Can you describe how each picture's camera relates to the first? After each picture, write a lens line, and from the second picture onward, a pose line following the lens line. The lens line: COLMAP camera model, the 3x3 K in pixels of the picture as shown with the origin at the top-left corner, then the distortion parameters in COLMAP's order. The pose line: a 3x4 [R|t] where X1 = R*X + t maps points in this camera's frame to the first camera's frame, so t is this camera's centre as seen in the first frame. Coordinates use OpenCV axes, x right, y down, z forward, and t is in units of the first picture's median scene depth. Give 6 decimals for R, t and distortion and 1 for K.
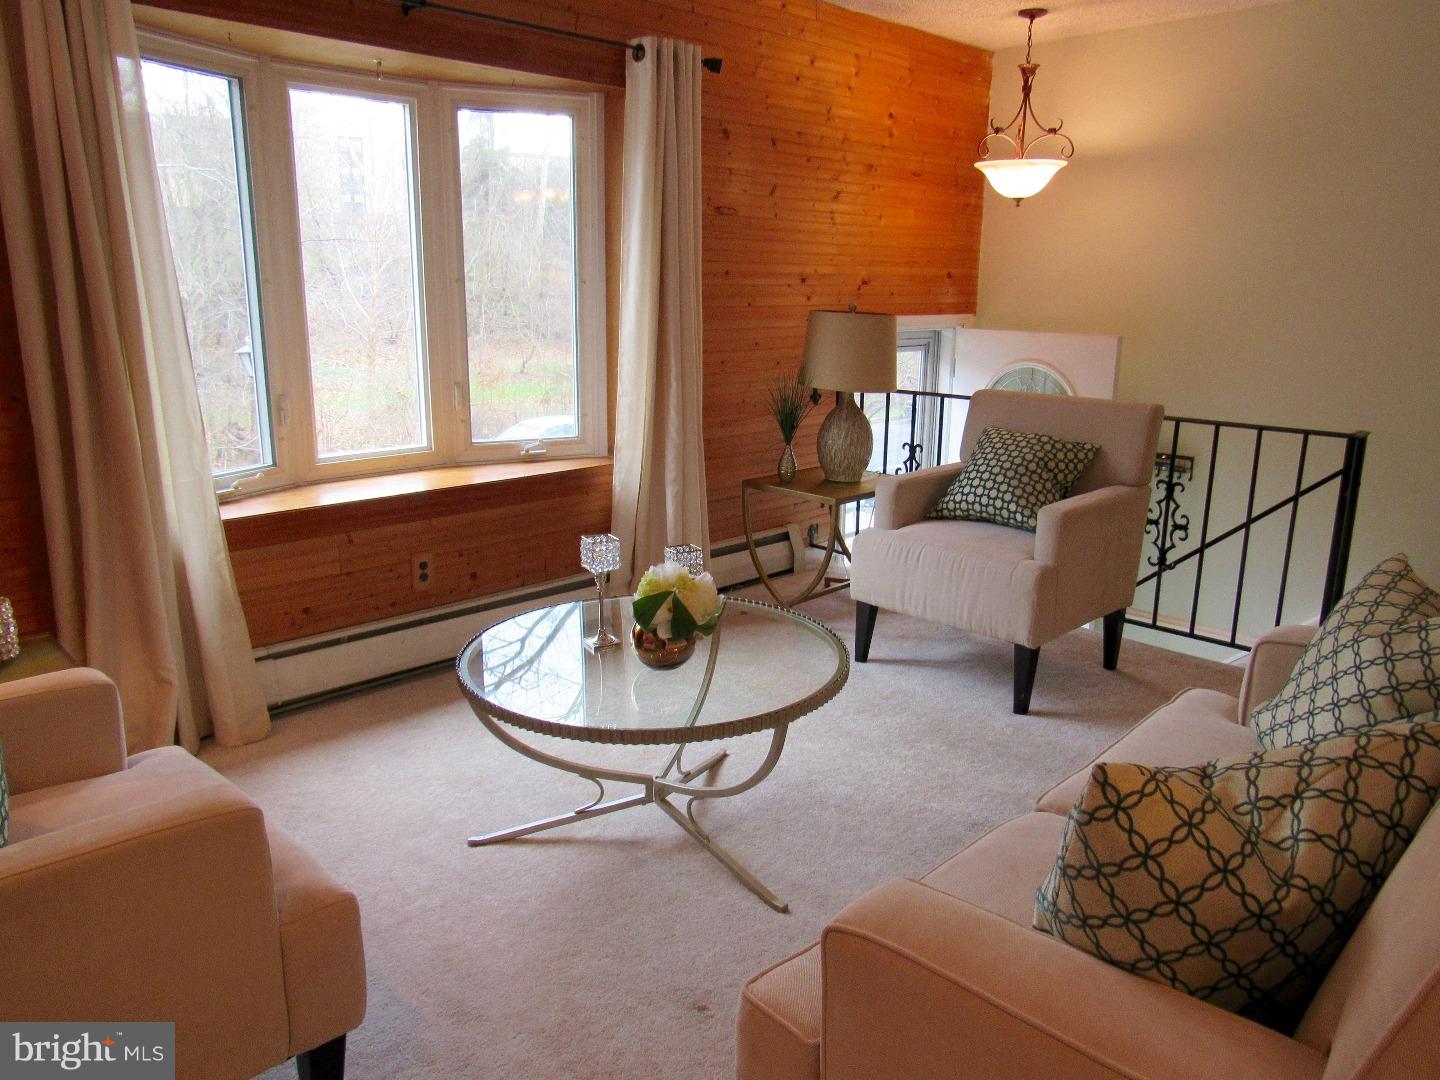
lens RADIAL K [[1035.9, 0, 720.0], [0, 1035.9, 540.0], [0, 0, 1]] dist [0.002853, 0.001680]
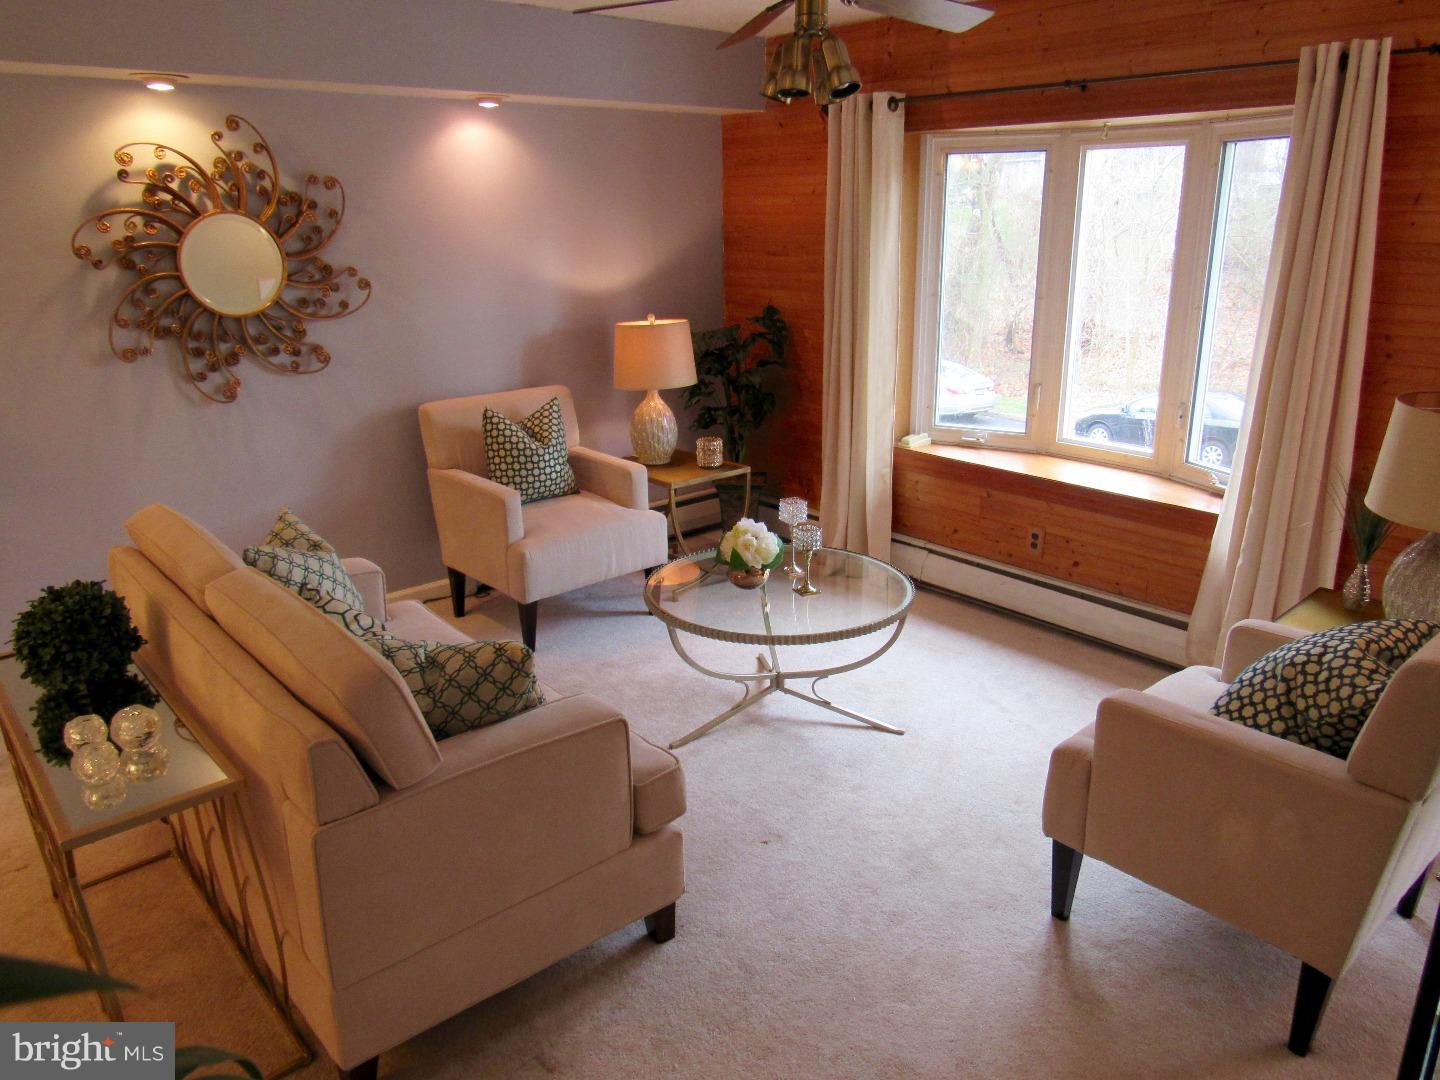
lens RADIAL K [[1035.9, 0, 720.0], [0, 1035.9, 540.0], [0, 0, 1]] dist [0.002853, 0.001680]
pose [[-0.063071, 0.296690, -0.952889, 0.979218], [-0.221957, 0.926708, 0.303230, -0.280589], [0.973014, 0.230625, 0.007404, 0.668077]]
